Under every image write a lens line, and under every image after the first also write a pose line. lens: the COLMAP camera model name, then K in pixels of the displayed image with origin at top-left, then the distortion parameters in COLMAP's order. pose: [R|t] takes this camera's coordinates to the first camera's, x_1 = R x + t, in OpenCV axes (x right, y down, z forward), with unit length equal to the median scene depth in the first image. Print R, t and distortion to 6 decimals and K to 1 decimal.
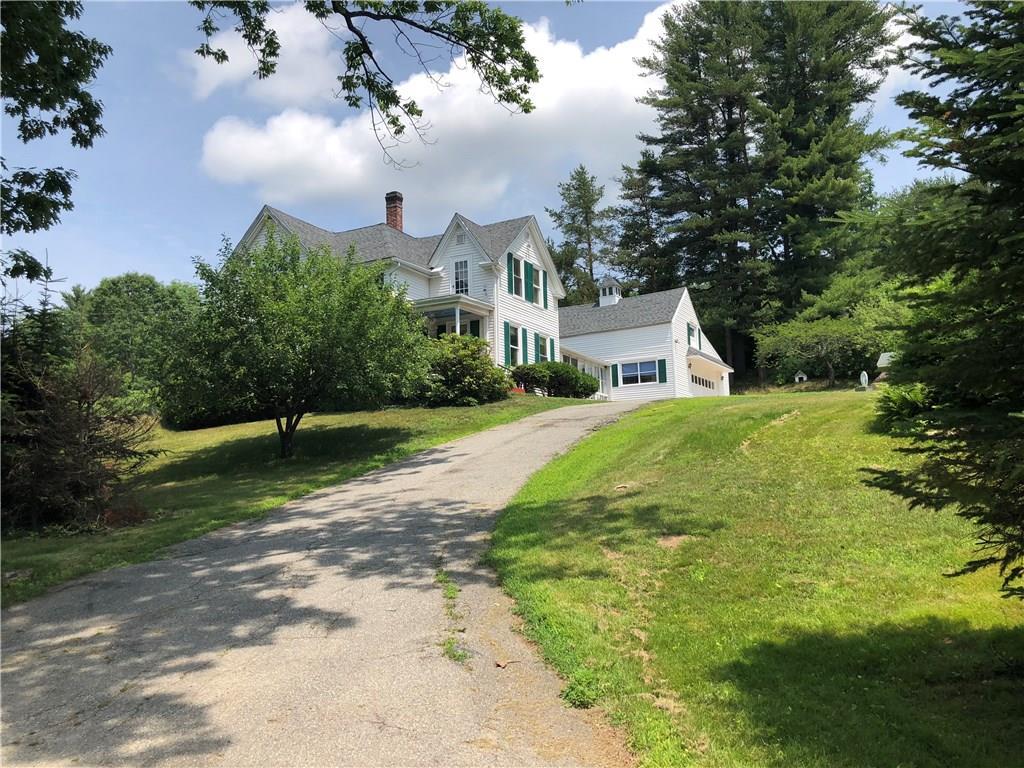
lens RADIAL K [[852.7, 0, 512.0], [0, 852.7, 384.0], [0, 0, 1]] dist [0.028712, -0.007873]
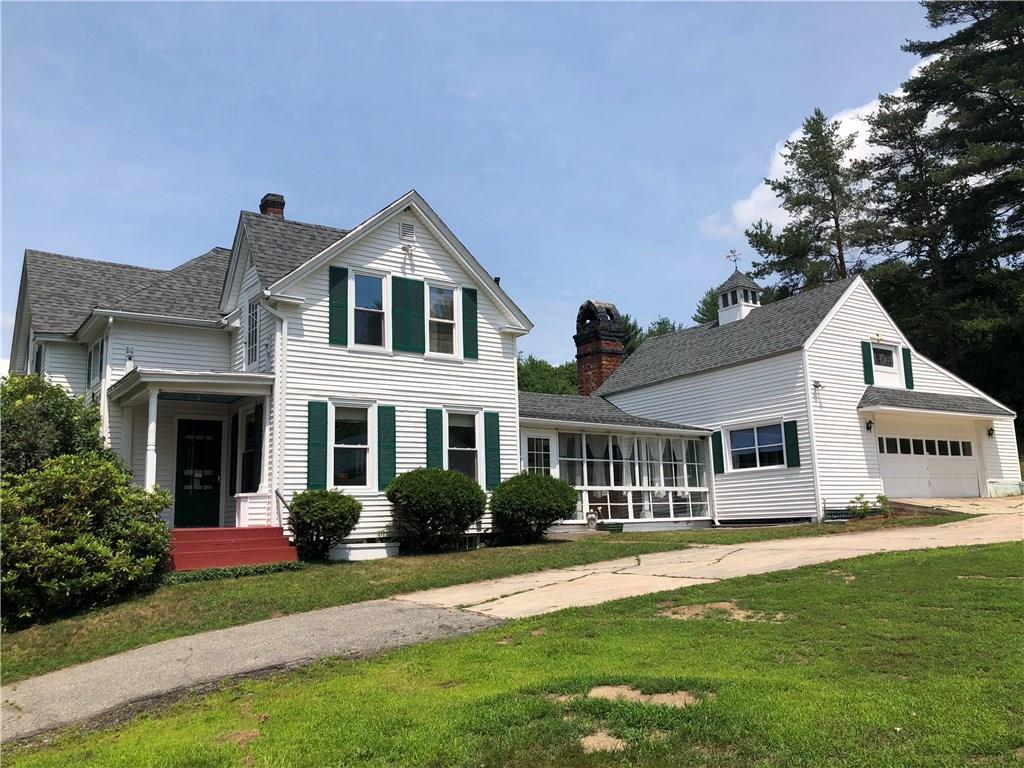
lens RADIAL K [[852.7, 0, 512.0], [0, 852.7, 384.0], [0, 0, 1]] dist [0.028712, -0.007873]
pose [[0.896067, -0.078356, -0.436948, 0.239748], [0.069600, 0.996924, -0.036042, -0.042190], [0.438428, 0.001885, 0.898764, 0.436078]]
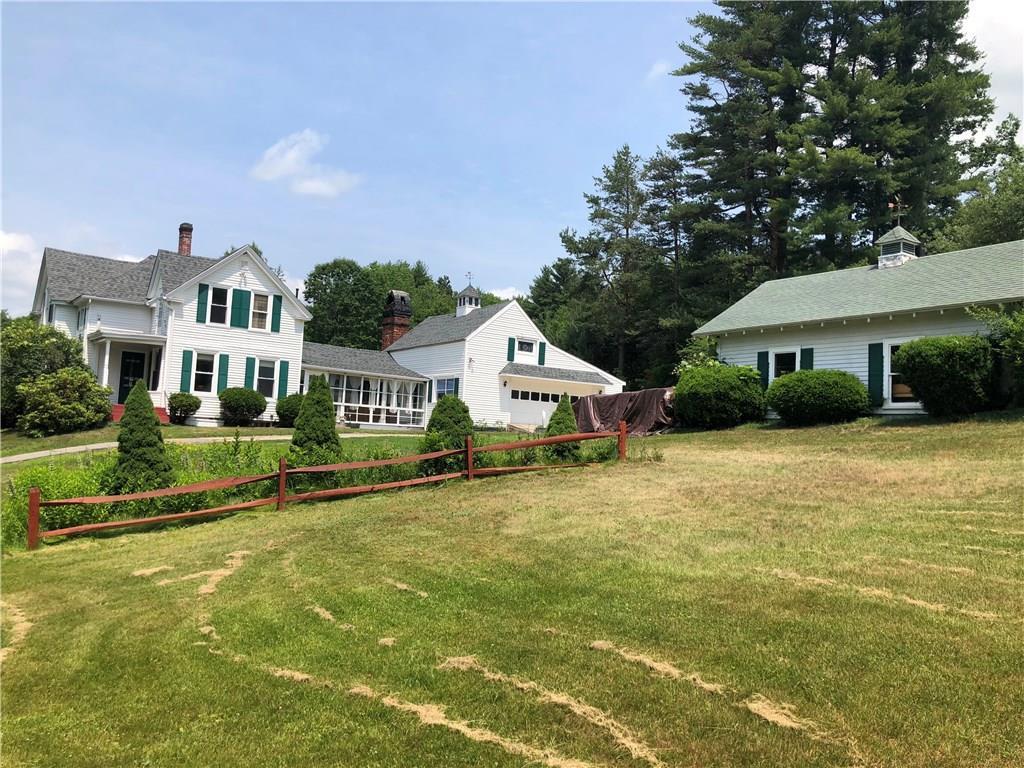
lens RADIAL K [[825.9, 0, 510.8], [0, 825.9, 415.0], [0, 0, 1]] dist [-0.005143, -0.007208]
pose [[0.909213, 0.057560, -0.412332, 0.586677], [-0.020103, 0.995311, 0.094613, -0.072936], [0.415845, -0.077734, 0.906107, 0.166558]]
